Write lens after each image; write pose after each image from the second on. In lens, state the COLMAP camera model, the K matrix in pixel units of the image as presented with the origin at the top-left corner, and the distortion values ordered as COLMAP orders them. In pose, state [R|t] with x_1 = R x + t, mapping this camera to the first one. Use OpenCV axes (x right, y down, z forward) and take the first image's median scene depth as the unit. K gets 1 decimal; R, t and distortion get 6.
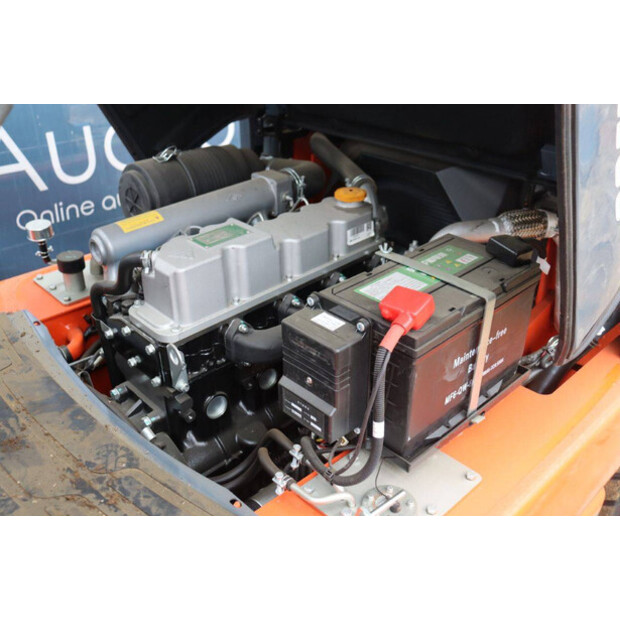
lens RADIAL K [[676.0, 0, 310.0], [0, 676.0, 310.0], [0, 0, 1]] dist [-0.020412, -0.002552]
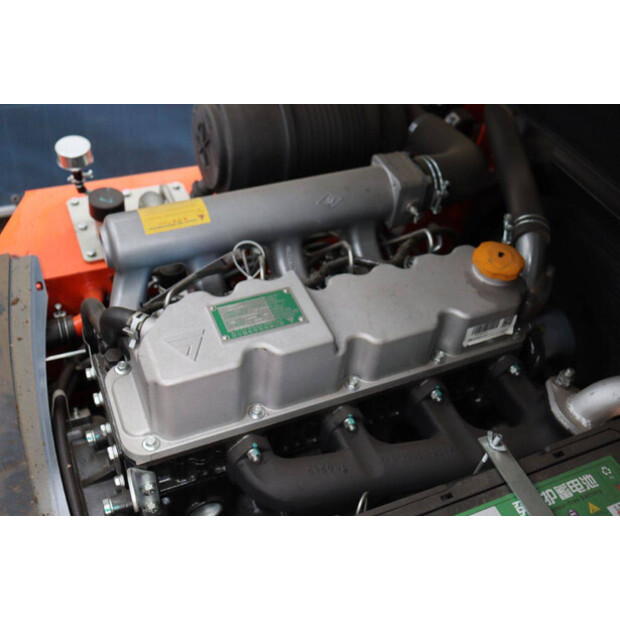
lens RADIAL K [[709.7, 0, 310.0], [0, 709.7, 310.0], [0, 0, 1]] dist [-0.007168, -0.009124]
pose [[0.934609, 0.314810, -0.165529, 0.021220], [-0.258972, 0.921321, 0.290001, -0.283545], [0.243801, -0.228170, 0.942603, 0.337376]]
